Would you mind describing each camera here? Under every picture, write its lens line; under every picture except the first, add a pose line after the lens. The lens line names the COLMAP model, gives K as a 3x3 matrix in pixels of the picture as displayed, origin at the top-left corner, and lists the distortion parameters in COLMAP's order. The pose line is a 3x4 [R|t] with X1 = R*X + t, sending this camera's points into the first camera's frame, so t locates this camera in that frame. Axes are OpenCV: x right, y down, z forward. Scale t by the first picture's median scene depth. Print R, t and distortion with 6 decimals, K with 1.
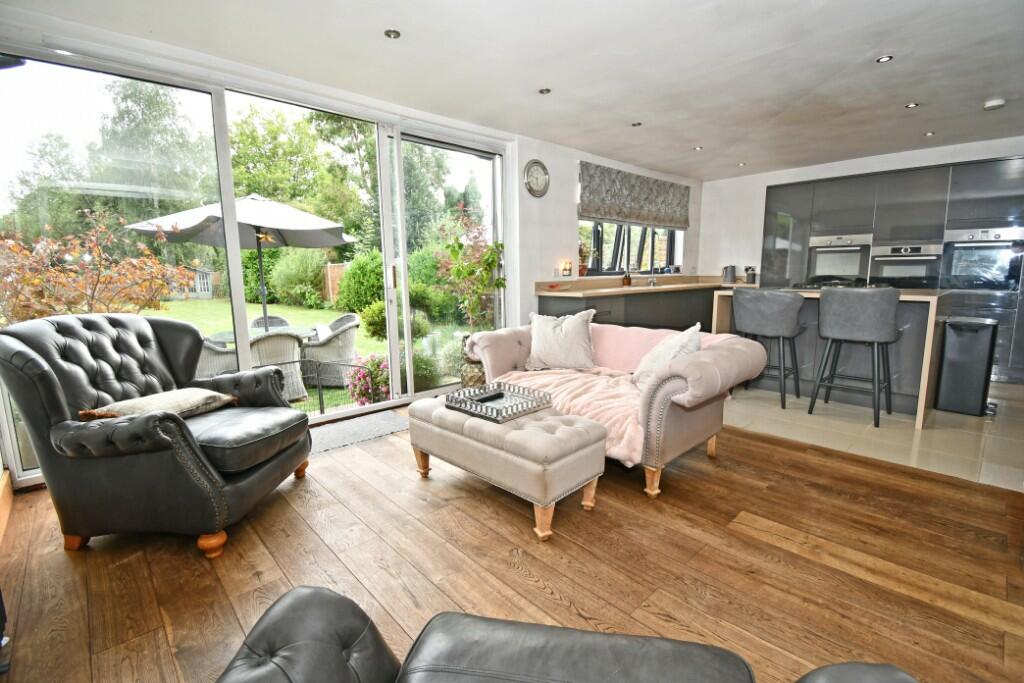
lens RADIAL K [[457.6, 0, 507.9], [0, 457.6, 342.4], [0, 0, 1]] dist [-0.015149, -0.005345]
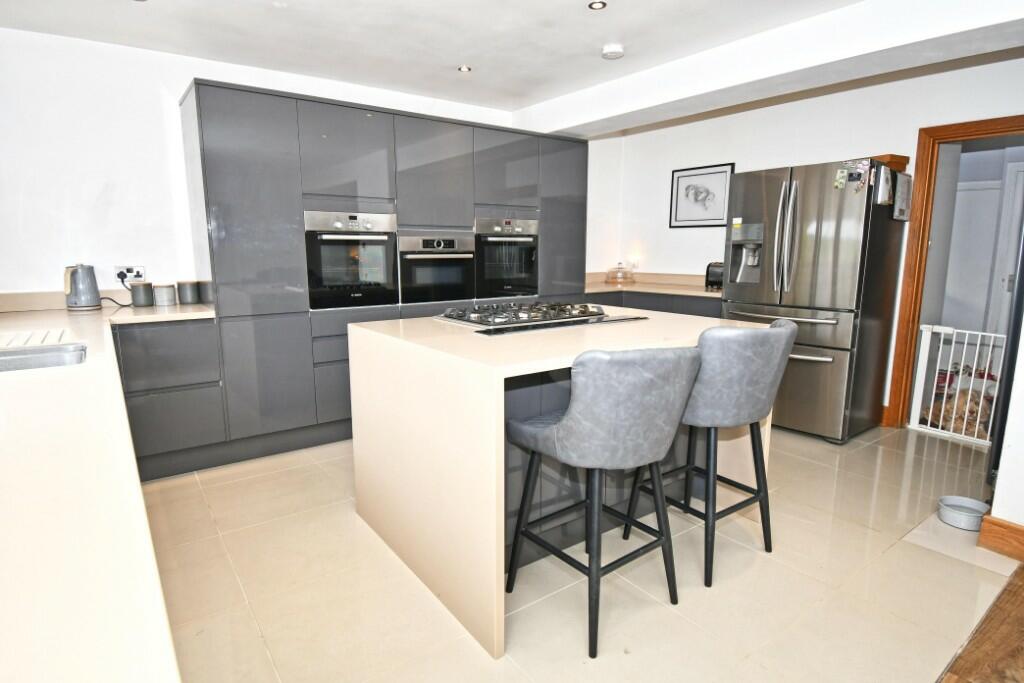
lens RADIAL K [[552.6, 0, 505.1], [0, 552.6, 337.4], [0, 0, 1]] dist [0.007270, -0.000926]
pose [[0.112559, -0.142100, 0.983432, 0.087062], [0.150408, 0.980754, 0.124498, -0.164264], [-0.982195, 0.133902, 0.131766, 0.856750]]
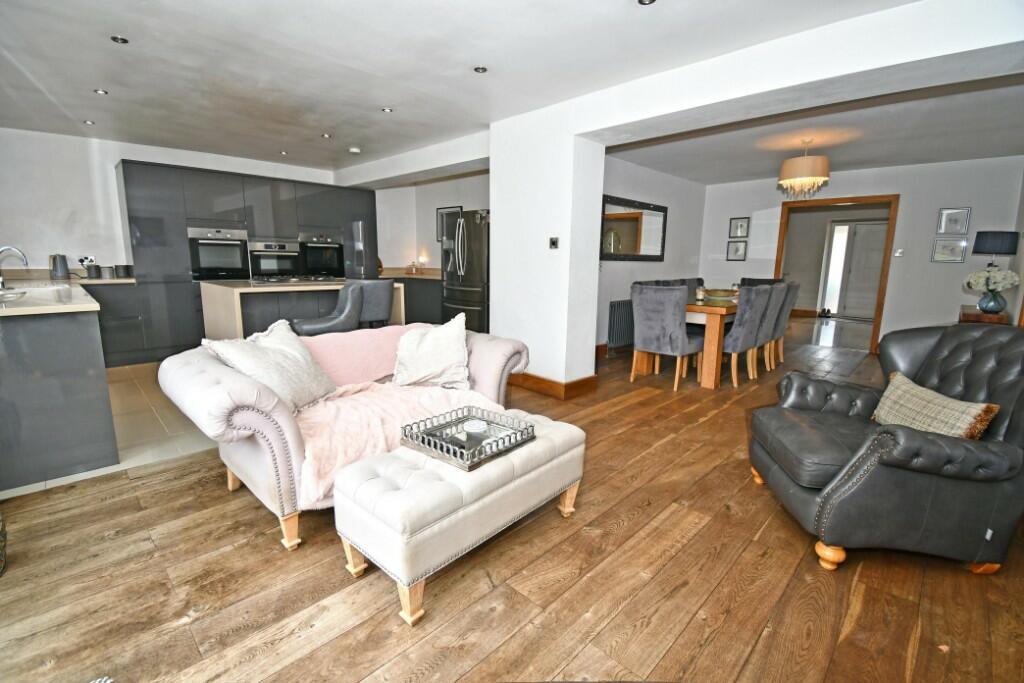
lens RADIAL K [[457.6, 0, 519.4], [0, 457.6, 340.8], [0, 0, 1]] dist [-0.015149, -0.005345]
pose [[-0.061609, -0.159358, 0.985297, -0.398189], [0.137112, 0.976462, 0.166503, -0.077501], [-0.988638, 0.145354, -0.038309, 0.465751]]
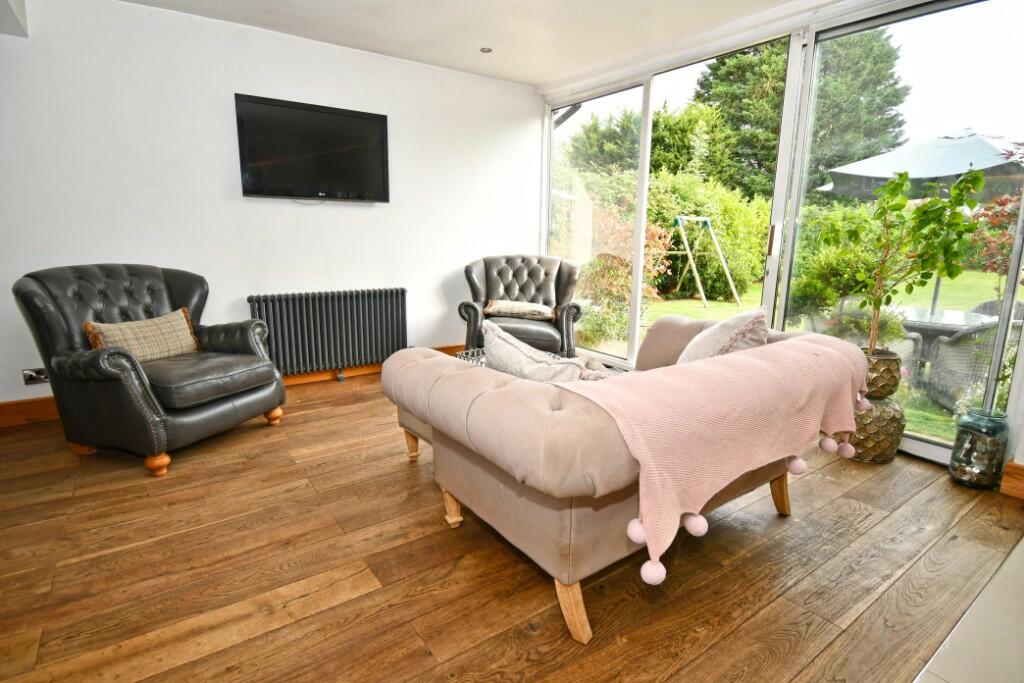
lens RADIAL K [[527.3, 0, 519.6], [0, 527.3, 339.9], [0, 0, 1]] dist [-0.000551, -0.005384]
pose [[-0.123262, 0.204633, -0.971047, 0.564730], [-0.155430, 0.962451, 0.222552, -0.094531], [0.980126, 0.178362, -0.086827, 0.572623]]
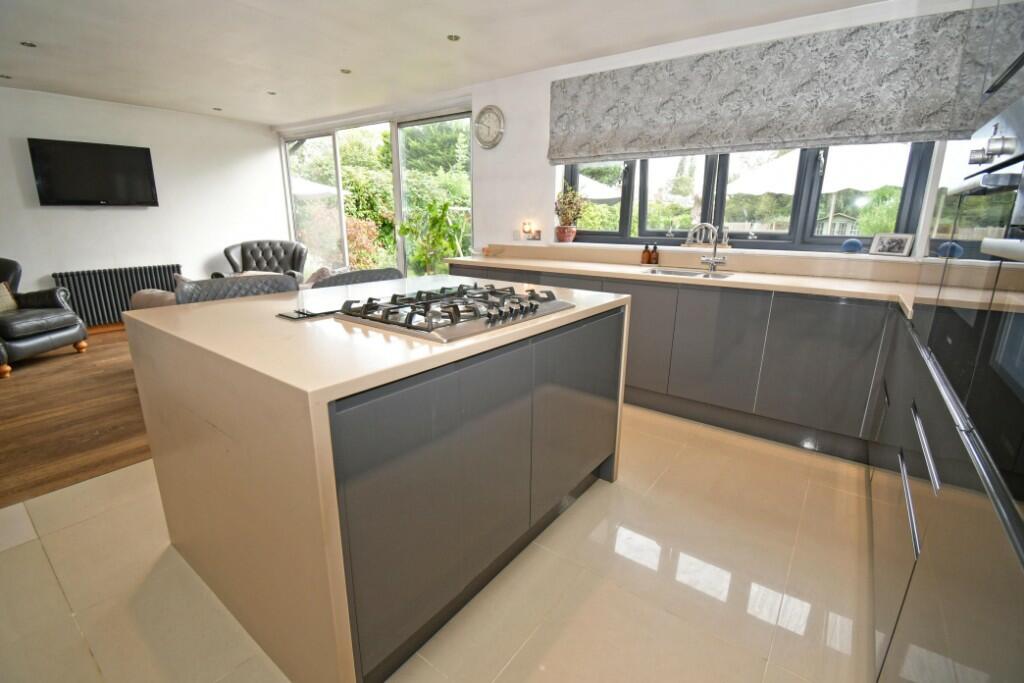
lens RADIAL K [[457.6, 0, 510.4], [0, 457.6, 342.1], [0, 0, 1]] dist [-0.015149, -0.005345]
pose [[0.193600, 0.268204, -0.943709, 1.022250], [-0.160238, 0.957635, 0.239289, -0.175216], [0.967907, 0.104891, 0.228374, 0.875029]]
